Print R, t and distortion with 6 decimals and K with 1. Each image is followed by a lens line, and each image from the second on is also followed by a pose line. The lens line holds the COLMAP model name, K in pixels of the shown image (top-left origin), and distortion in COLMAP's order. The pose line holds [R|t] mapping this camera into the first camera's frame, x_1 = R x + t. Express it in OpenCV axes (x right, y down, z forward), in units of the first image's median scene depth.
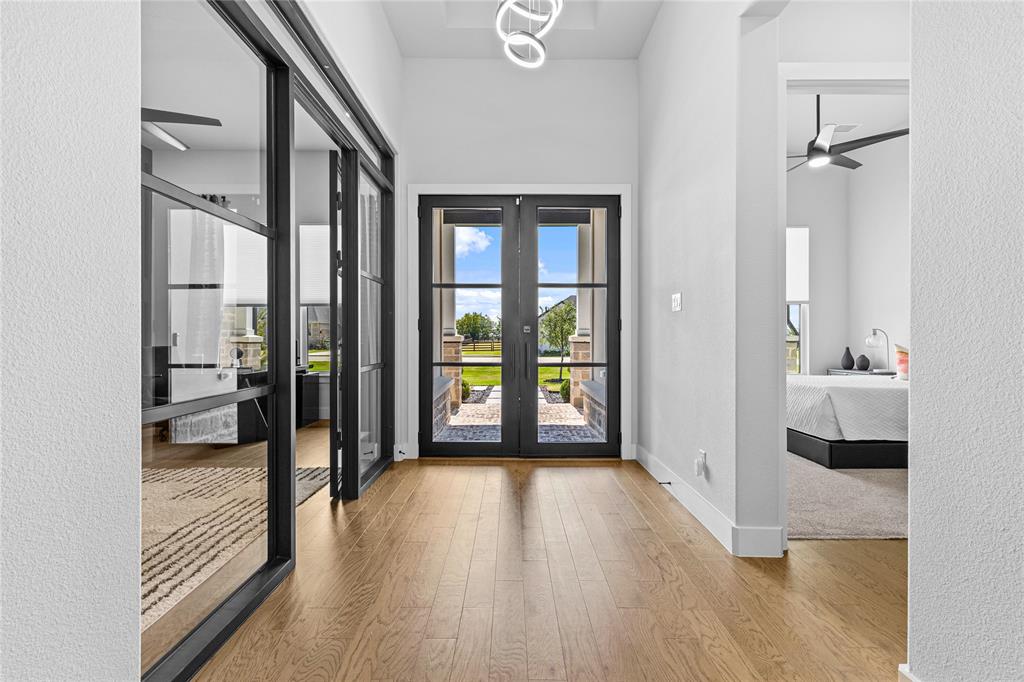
lens RADIAL K [[465.0, 0, 511.7], [0, 465.0, 334.4], [0, 0, 1]] dist [0.001072, 0.000042]
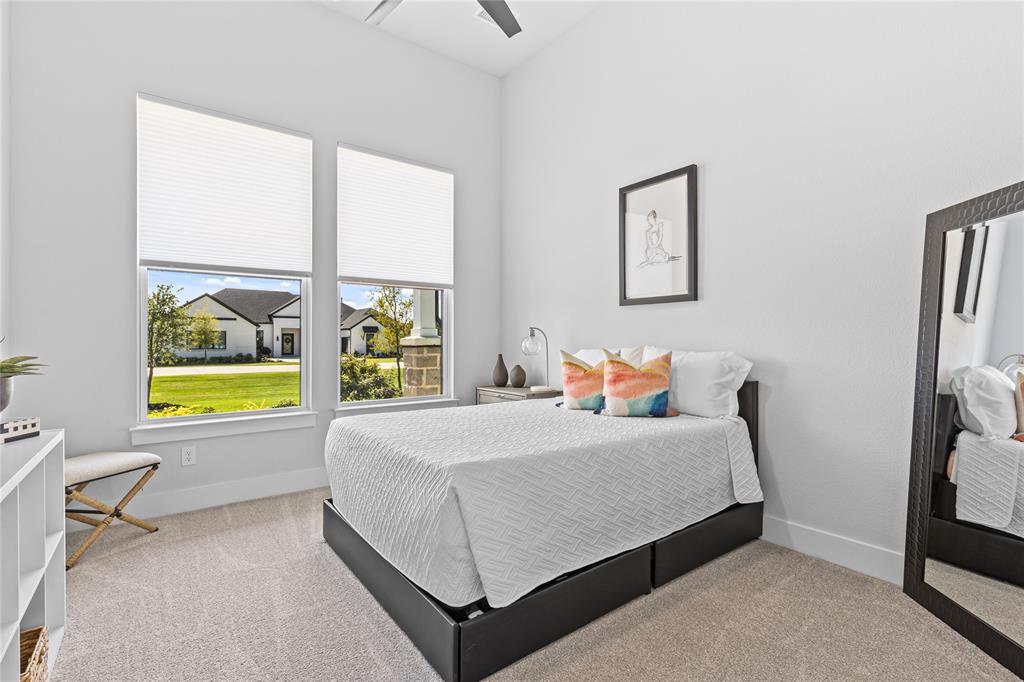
lens RADIAL K [[465.0, 0, 511.7], [0, 465.0, 334.4], [0, 0, 1]] dist [0.001072, 0.000042]
pose [[0.800365, 0.006214, 0.599481, 0.346108], [-0.003279, 0.999977, -0.005988, 0.002703], [-0.599505, 0.002826, 0.800366, 0.471191]]
